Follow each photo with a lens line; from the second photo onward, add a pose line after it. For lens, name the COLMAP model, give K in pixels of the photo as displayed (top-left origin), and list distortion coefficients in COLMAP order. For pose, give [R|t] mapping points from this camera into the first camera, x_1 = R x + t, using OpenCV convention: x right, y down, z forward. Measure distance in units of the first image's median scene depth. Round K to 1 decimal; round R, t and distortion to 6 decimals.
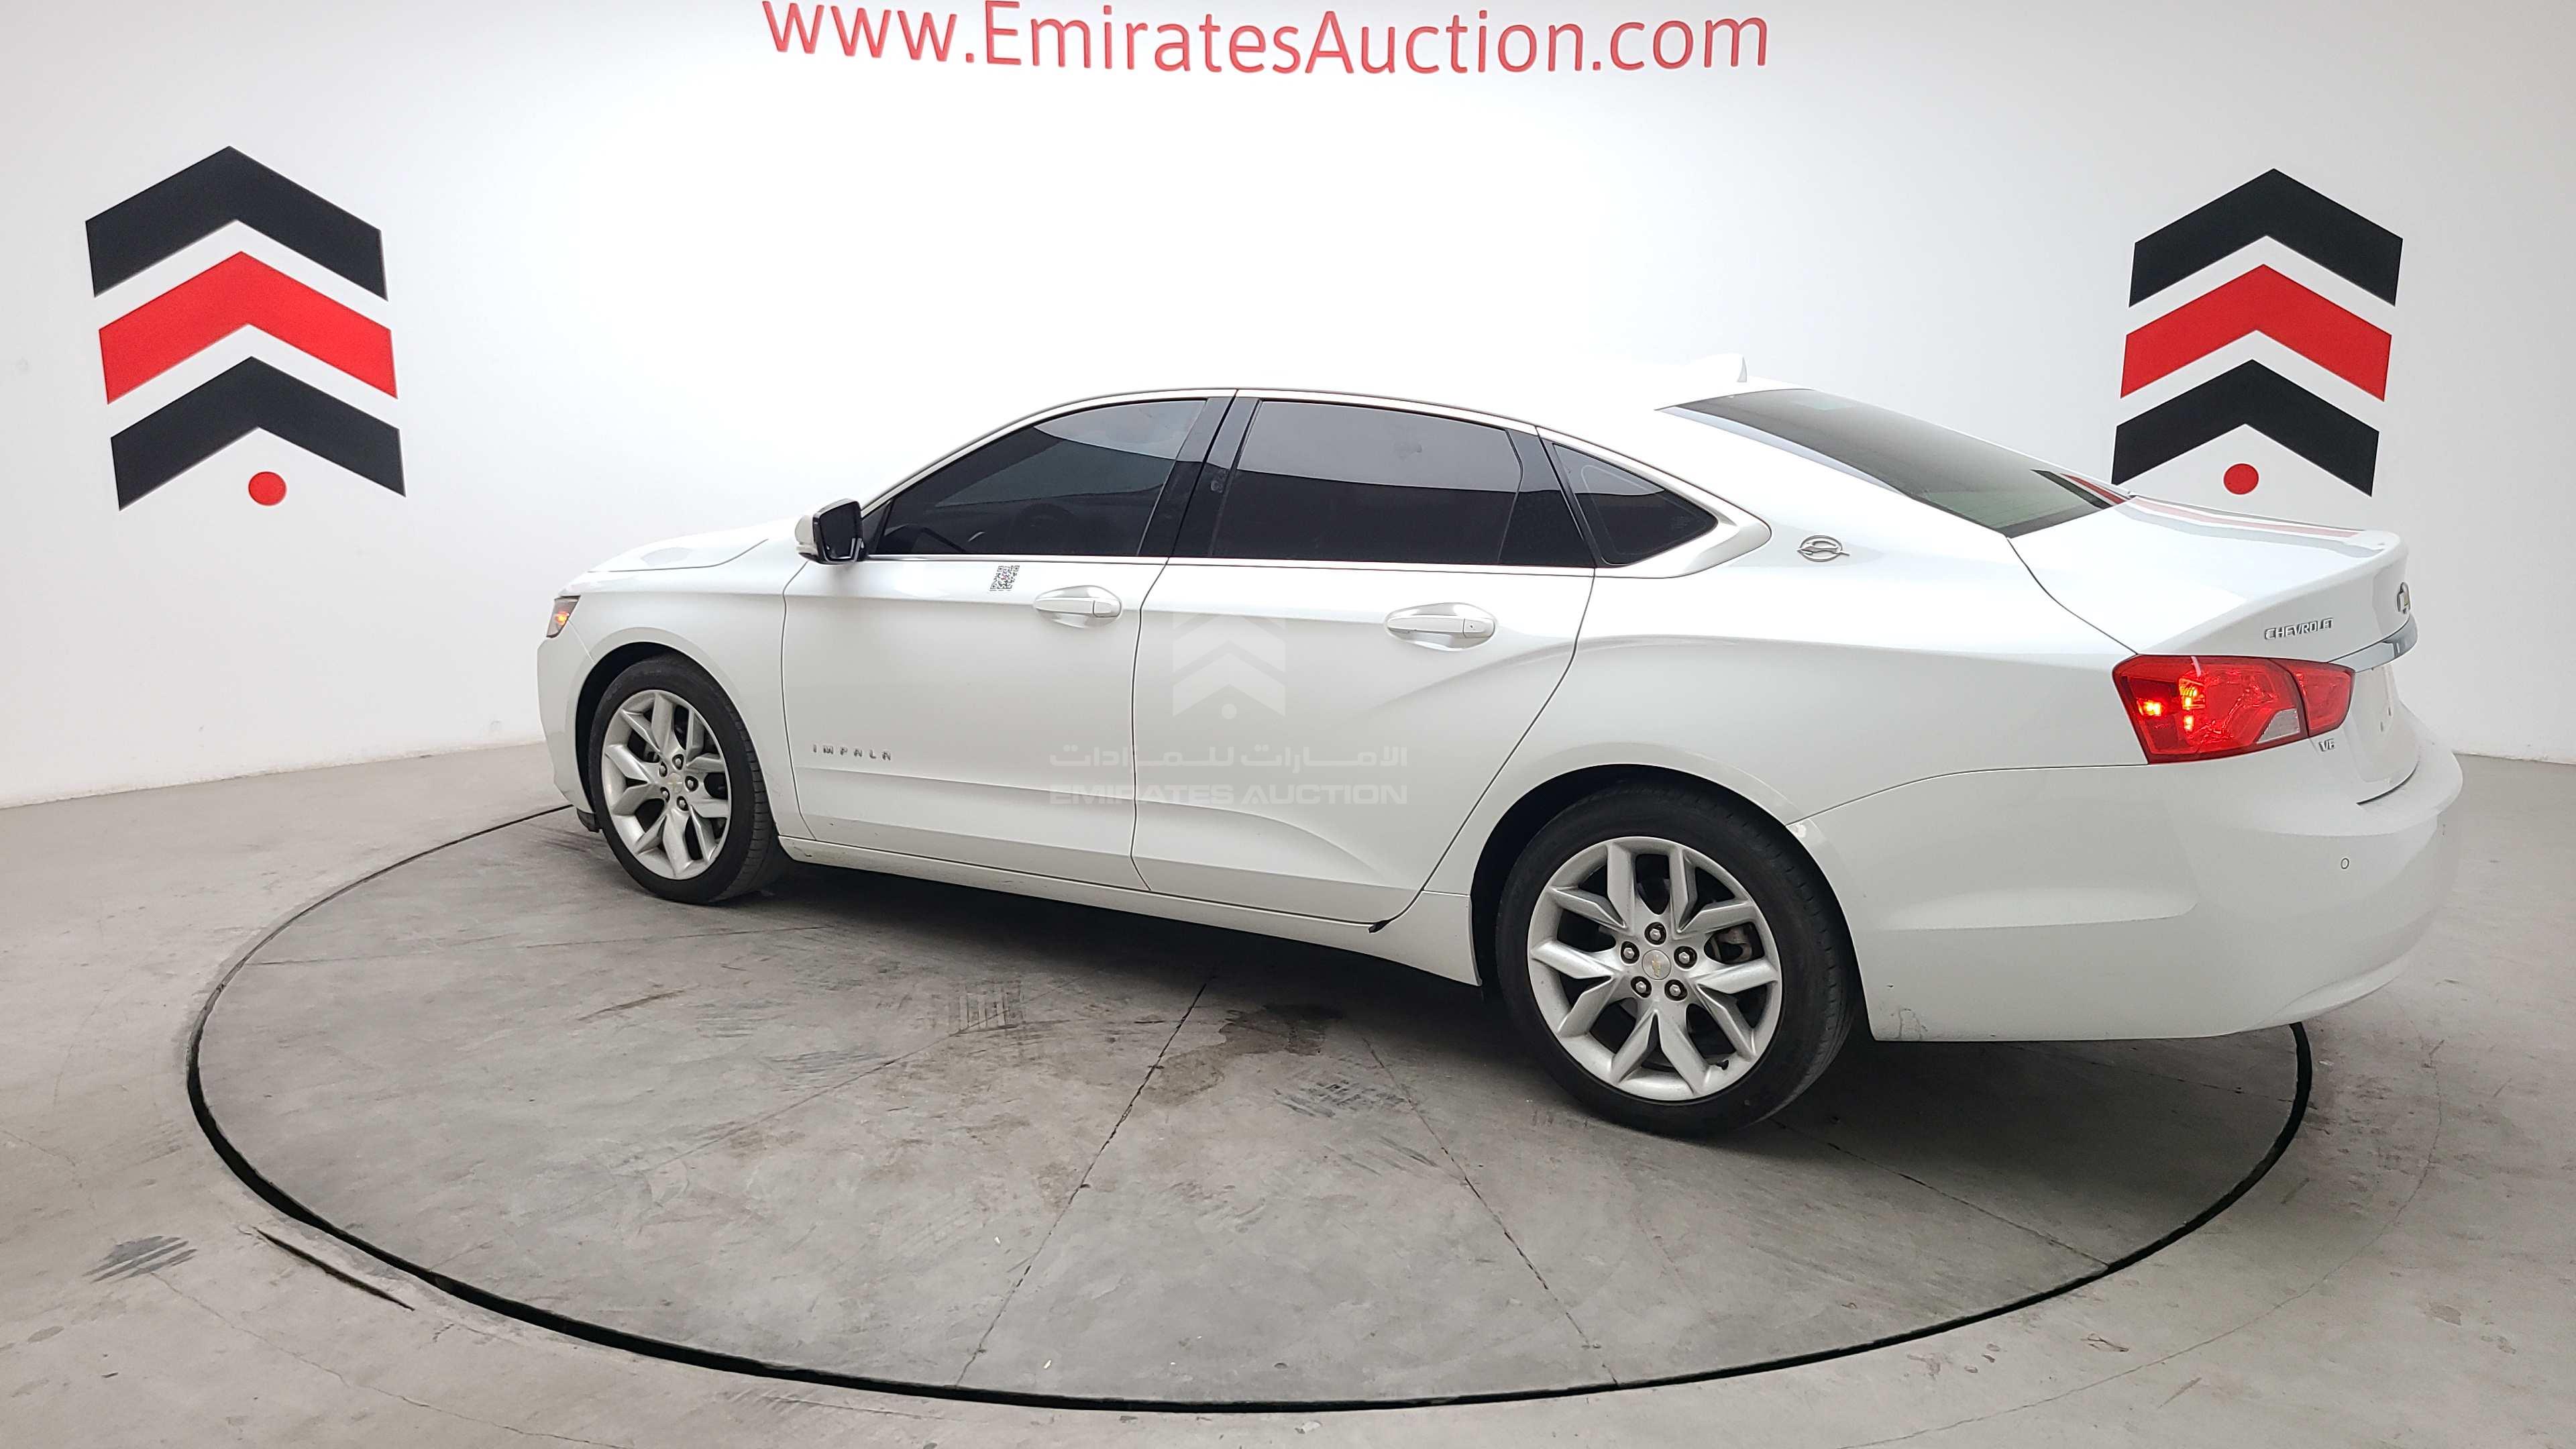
lens RADIAL K [[1937.5, 0, 1273.8], [0, 1937.5, 737.5], [0, 0, 1]] dist [0.024516, 0.000439]
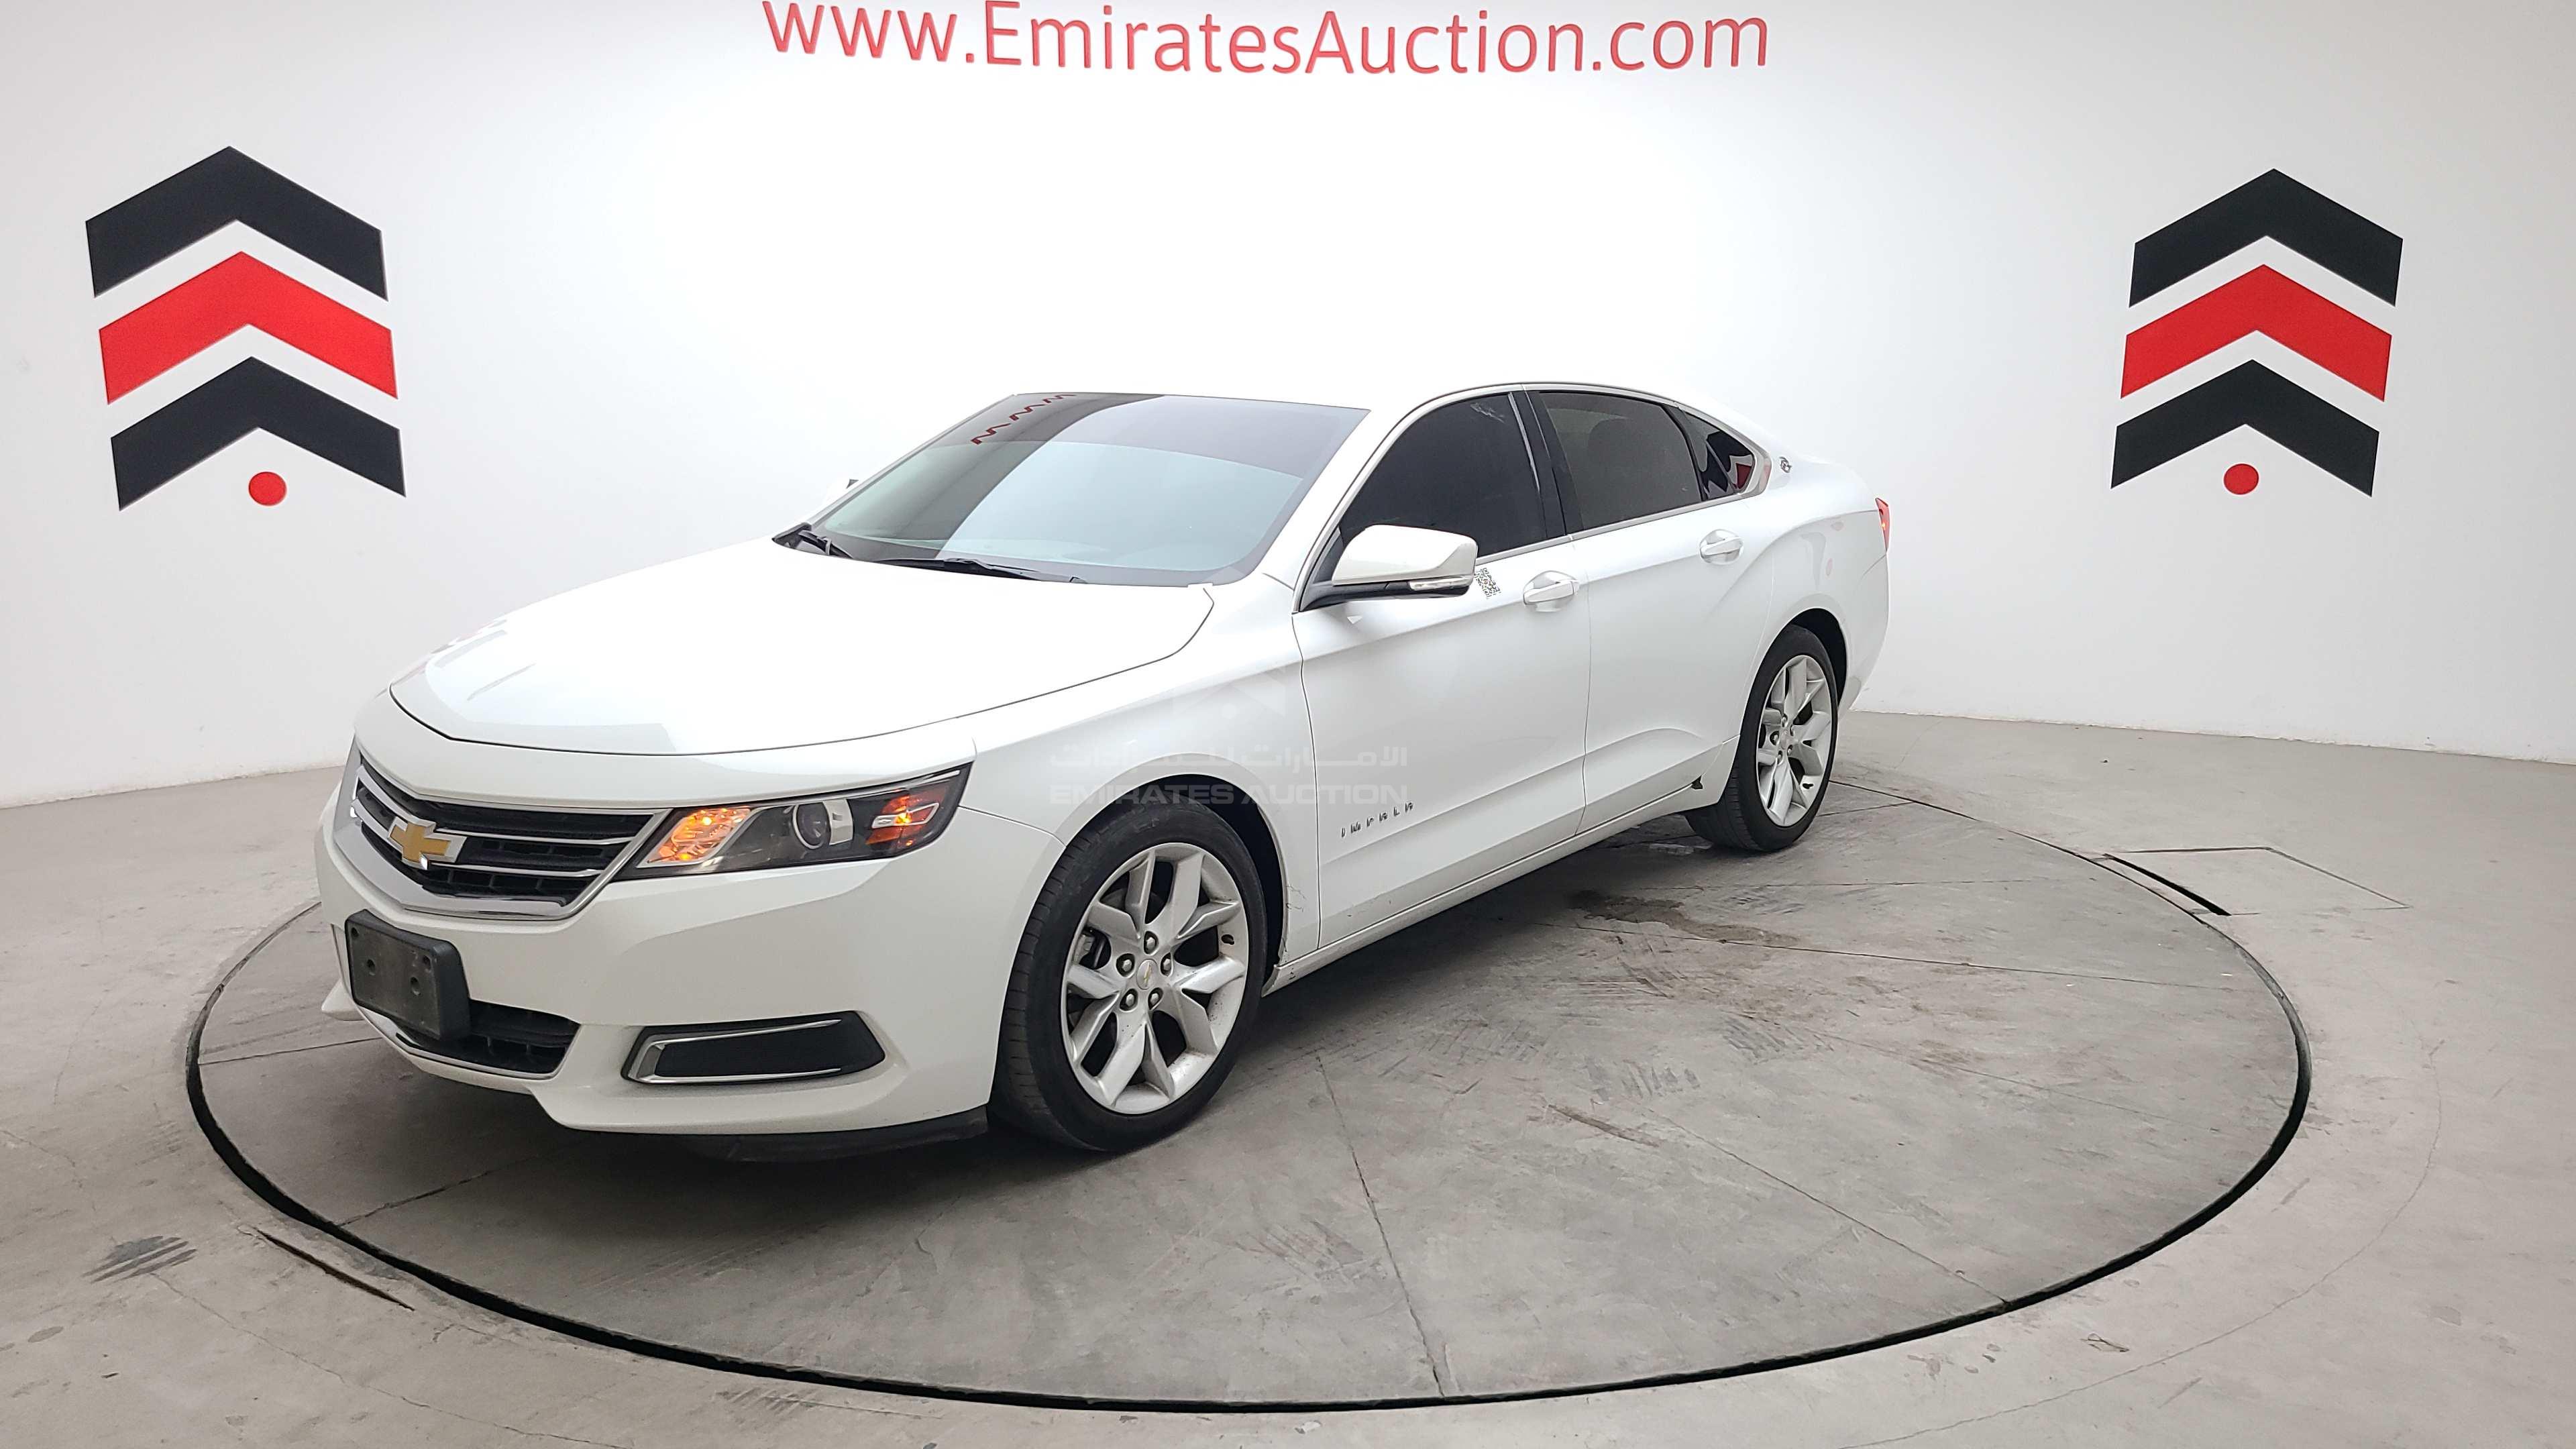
lens RADIAL K [[1948.4, 0, 1281.4], [0, 1948.4, 713.3], [0, 0, 1]] dist [0.018030, 0.003429]
pose [[0.103190, -0.200954, 0.974151, -1.324076], [0.186601, 0.965901, 0.179486, -0.252539], [-0.977001, 0.163256, 0.137170, 1.143866]]
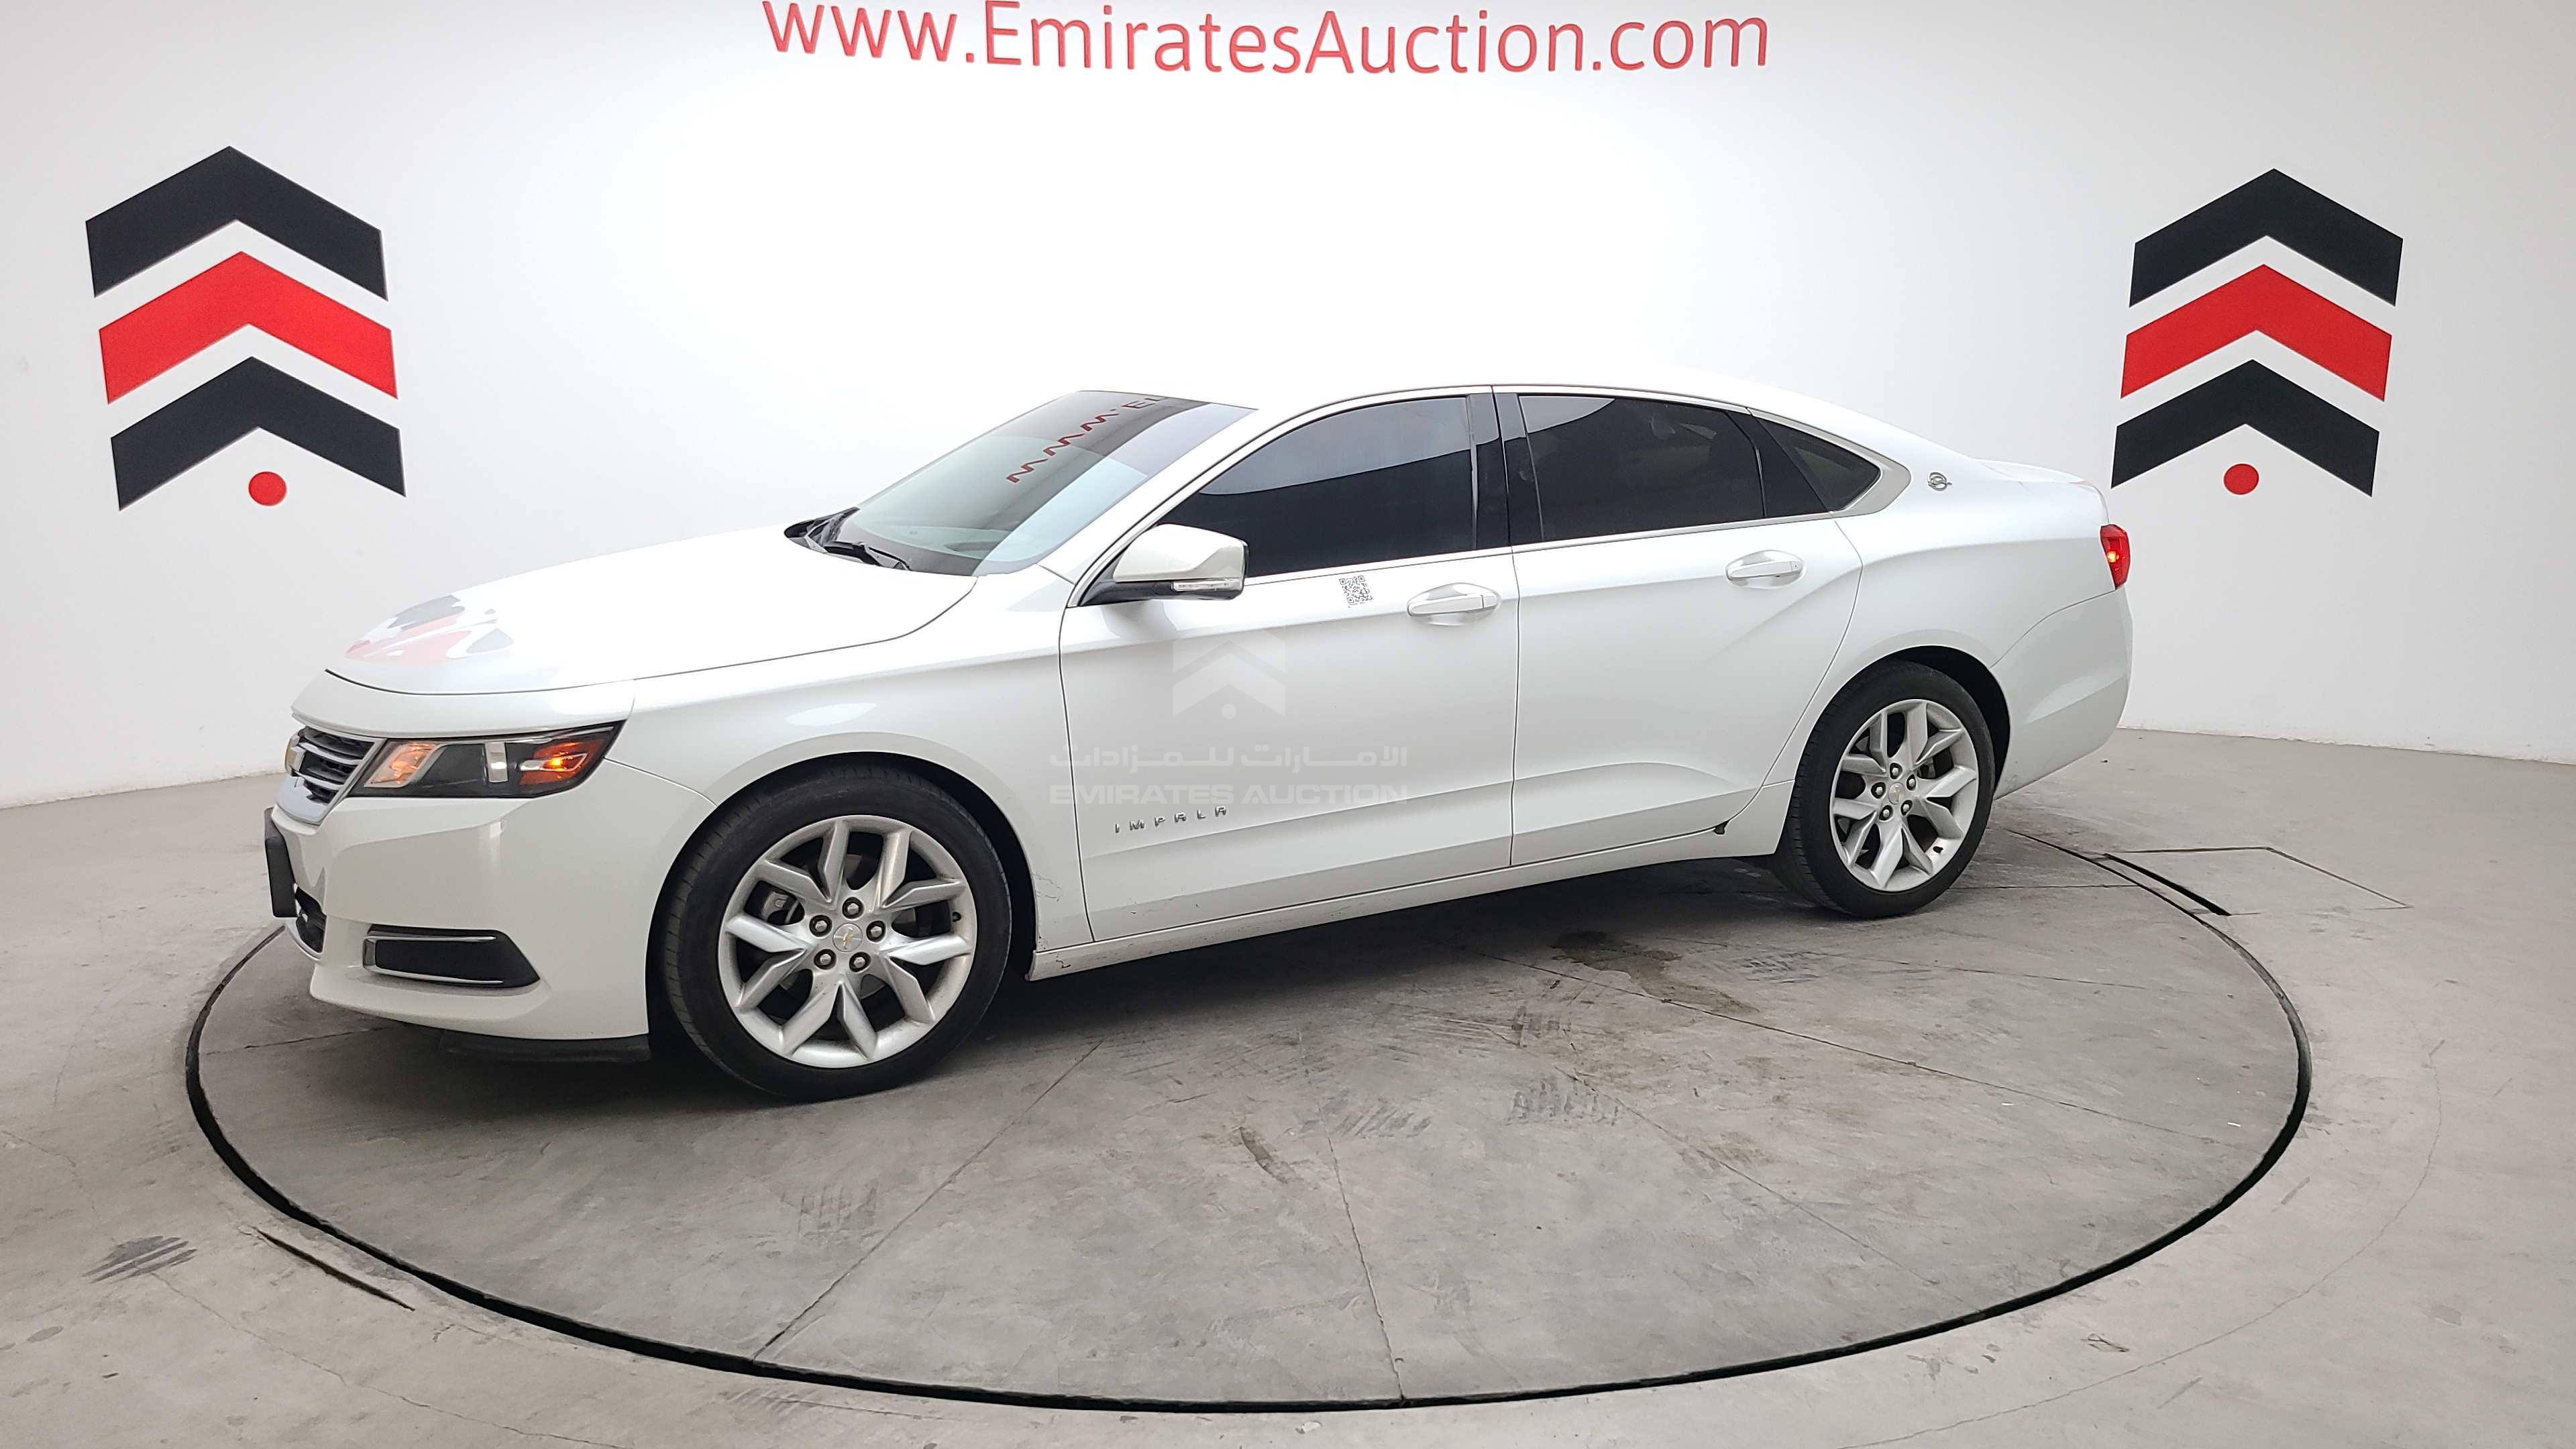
lens RADIAL K [[1966.8, 0, 1283.3], [0, 1966.8, 679.2], [0, 0, 1]] dist [0.009988, 0.000269]
pose [[0.498715, -0.160032, 0.851865, -1.158694], [0.168778, 0.981925, 0.085656, -0.150045], [-0.850175, 0.101058, 0.516710, 0.625208]]
